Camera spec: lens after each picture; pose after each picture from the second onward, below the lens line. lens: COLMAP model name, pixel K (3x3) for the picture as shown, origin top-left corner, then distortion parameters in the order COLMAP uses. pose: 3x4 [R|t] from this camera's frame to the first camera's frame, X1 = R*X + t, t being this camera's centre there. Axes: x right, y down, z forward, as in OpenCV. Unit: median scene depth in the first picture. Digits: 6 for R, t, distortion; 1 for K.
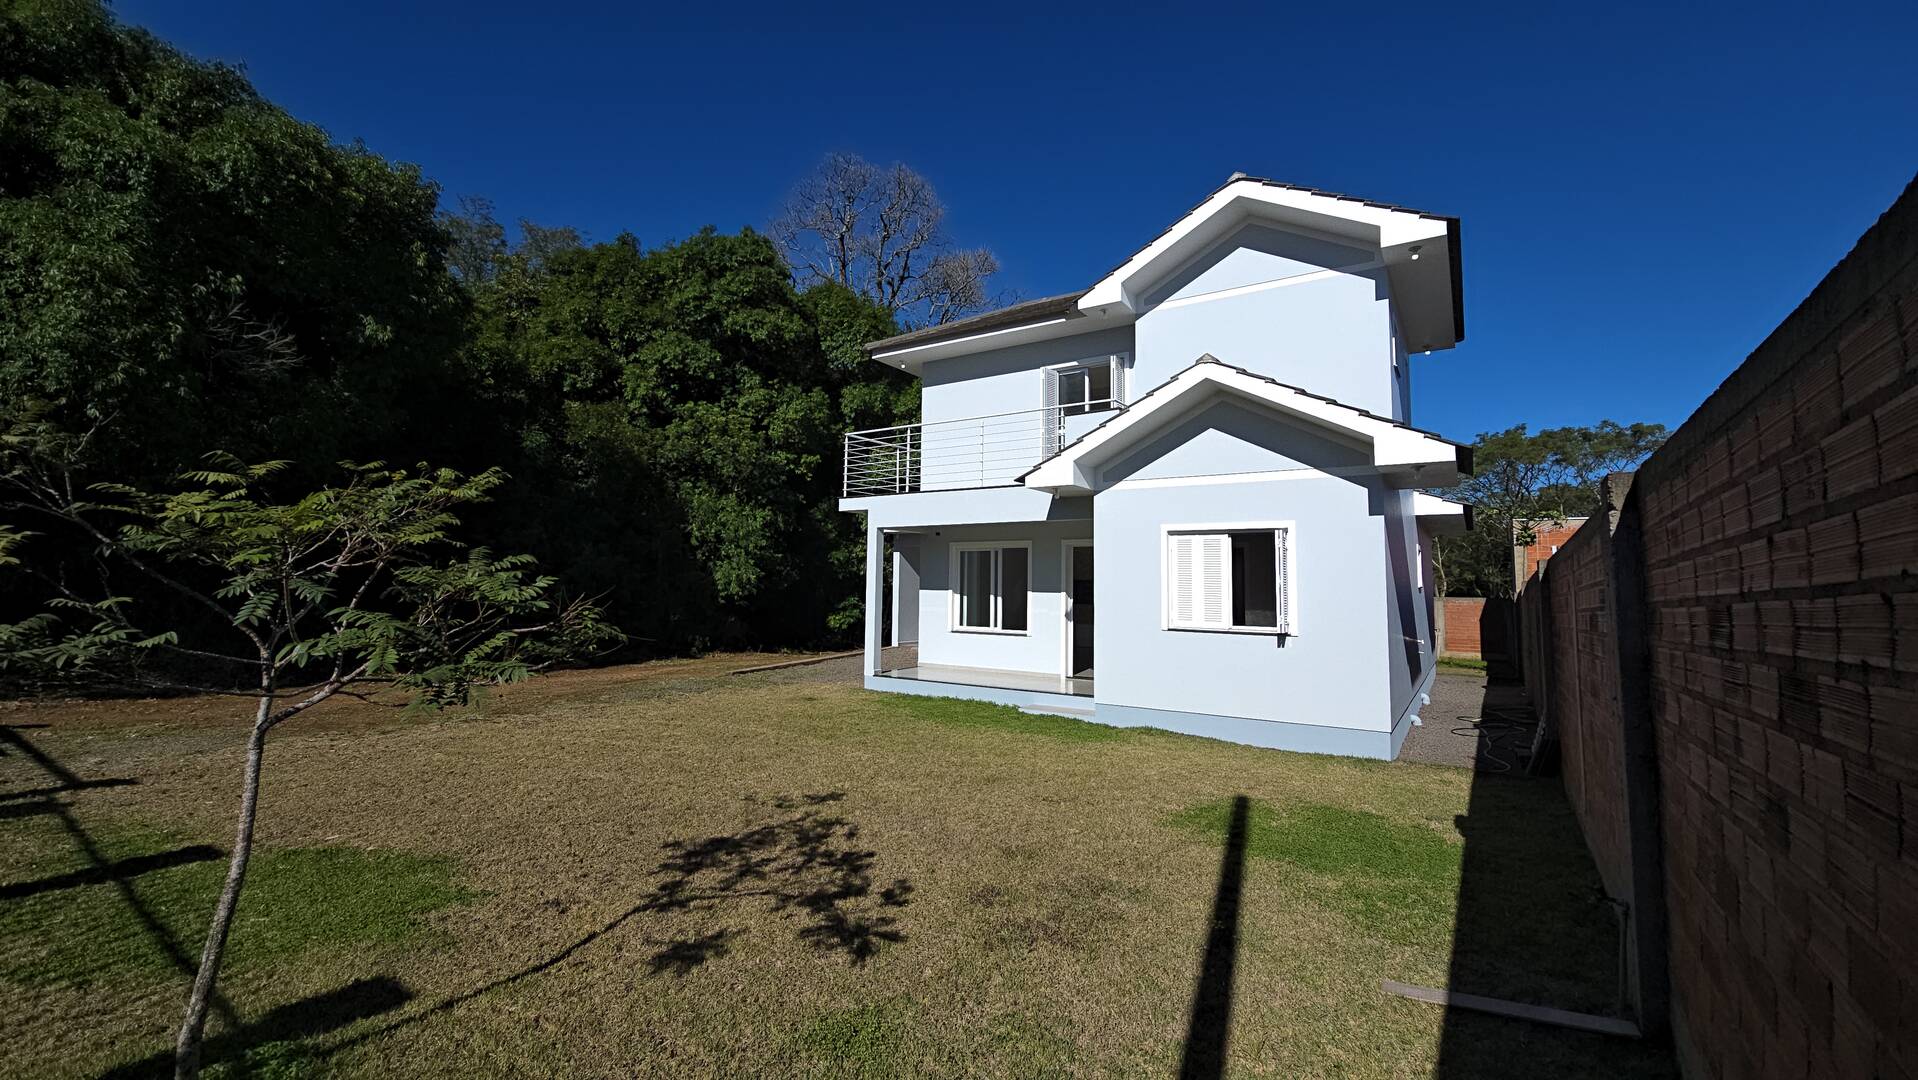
lens RADIAL K [[782.4, 0, 954.4], [0, 782.4, 523.0], [0, 0, 1]] dist [0.007295, -0.005455]
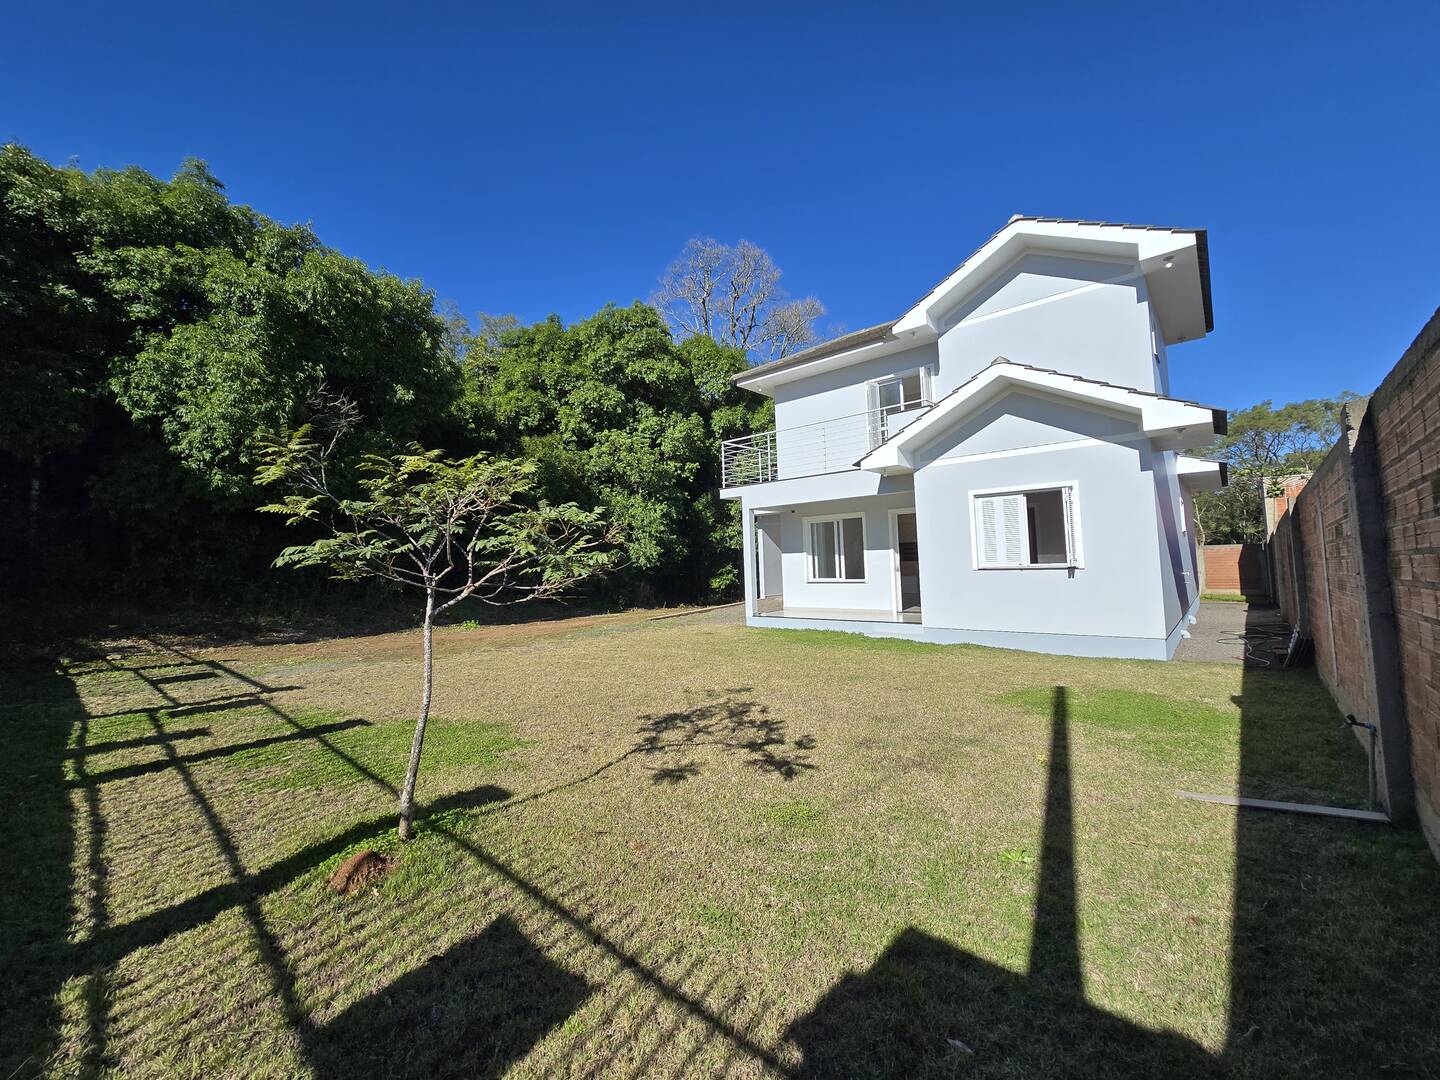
lens RADIAL K [[589.1, 0, 717.0], [0, 589.1, 527.7], [0, 0, 1]] dist [-0.000833, -0.000147]
pose [[0.990142, -0.053784, -0.129328, -0.023283], [0.056597, 0.998232, 0.018173, 0.017032], [0.128122, -0.025313, 0.991435, -0.029144]]
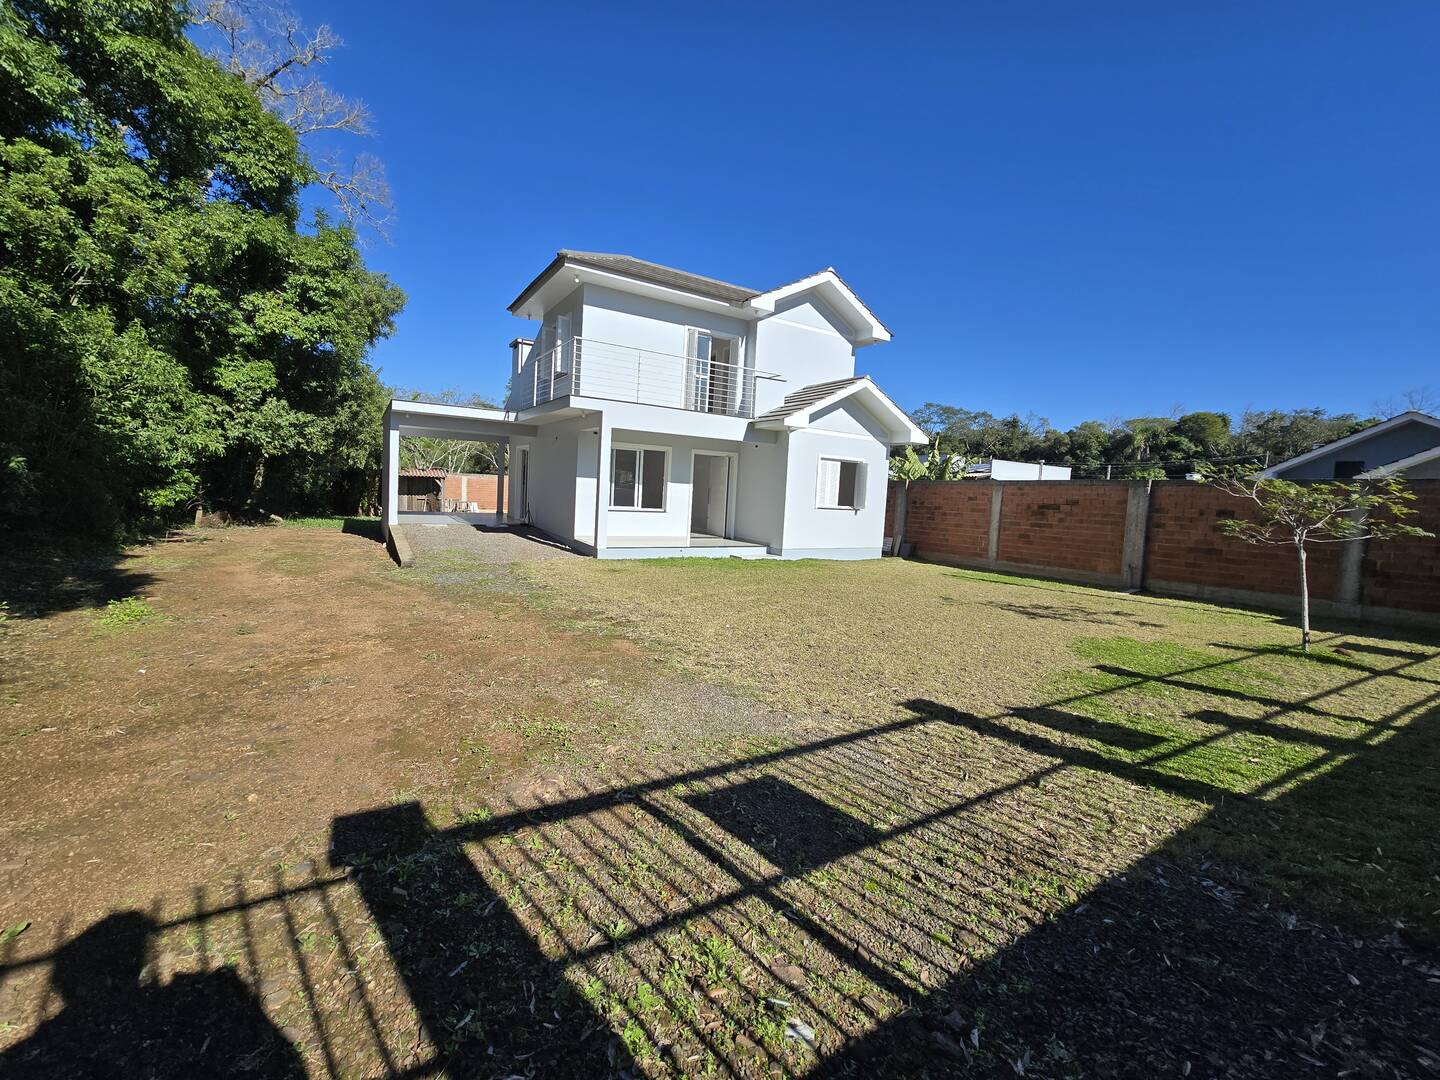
lens RADIAL K [[589.1, 0, 714.2], [0, 589.1, 530.3], [0, 0, 1]] dist [-0.000833, -0.000147]
pose [[0.412965, -0.060678, 0.908723, -0.879510], [-0.121773, 0.985140, 0.121119, 0.032435], [-0.902569, -0.160676, 0.399440, 0.473327]]
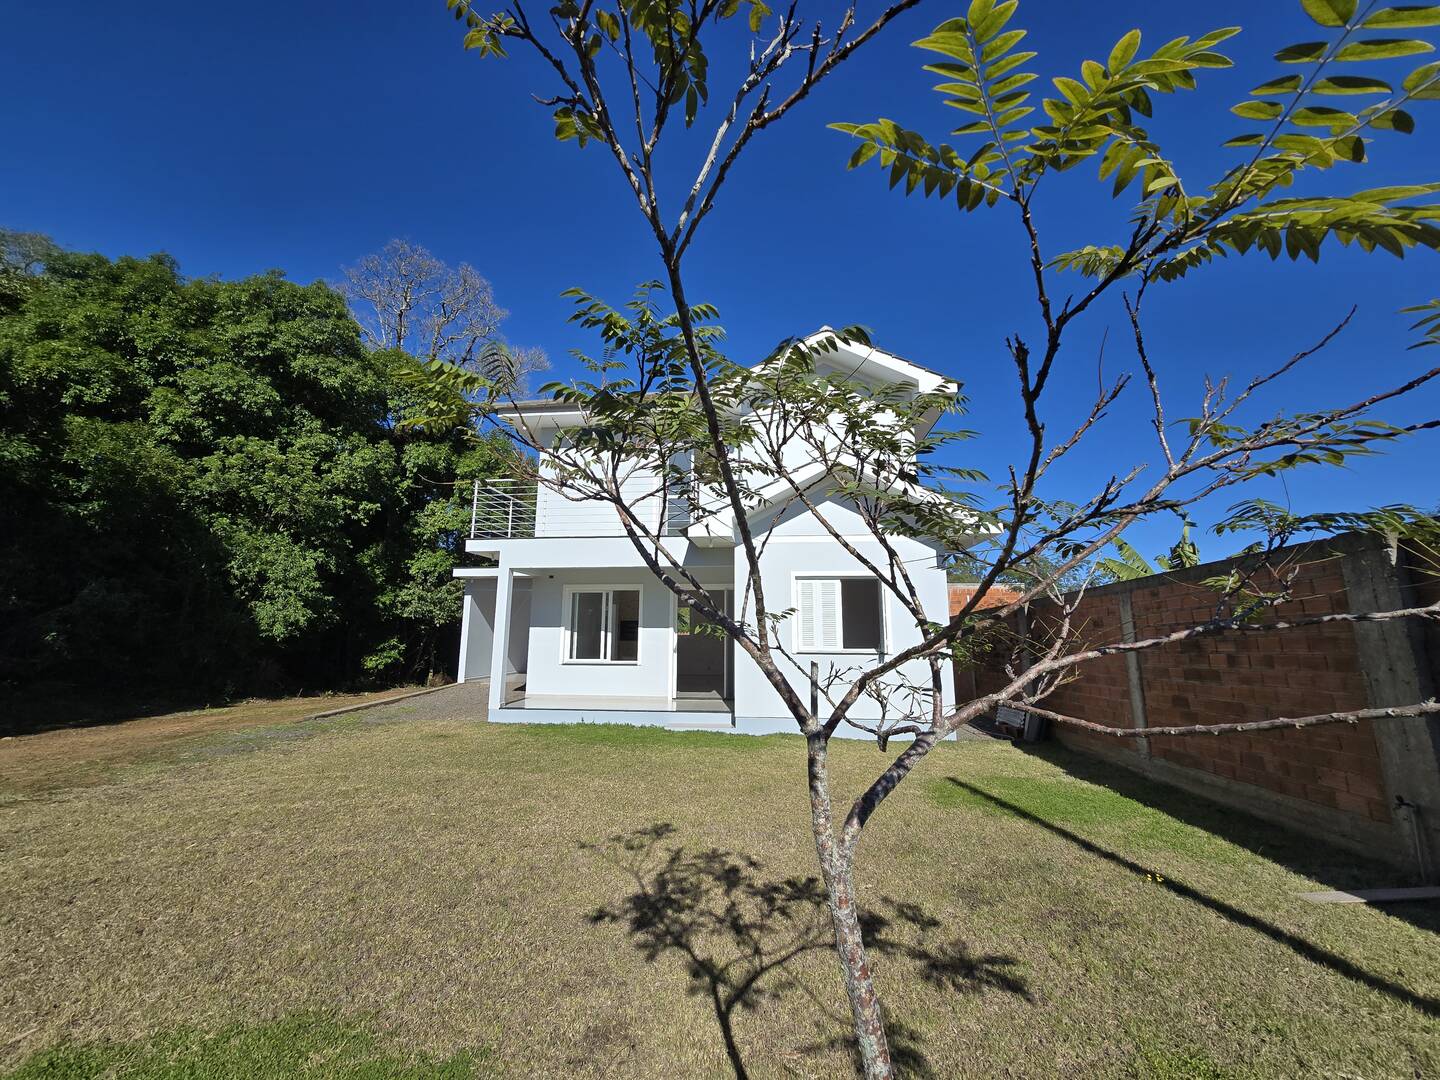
lens RADIAL K [[589.1, 0, 720.0], [0, 589.1, 526.4], [0, 0, 1]] dist [-0.000833, -0.000147]
pose [[0.883130, 0.072862, 0.463435, -0.225427], [-0.027685, 0.994238, -0.103558, 0.024765], [-0.468310, 0.078625, 0.880059, 0.143910]]
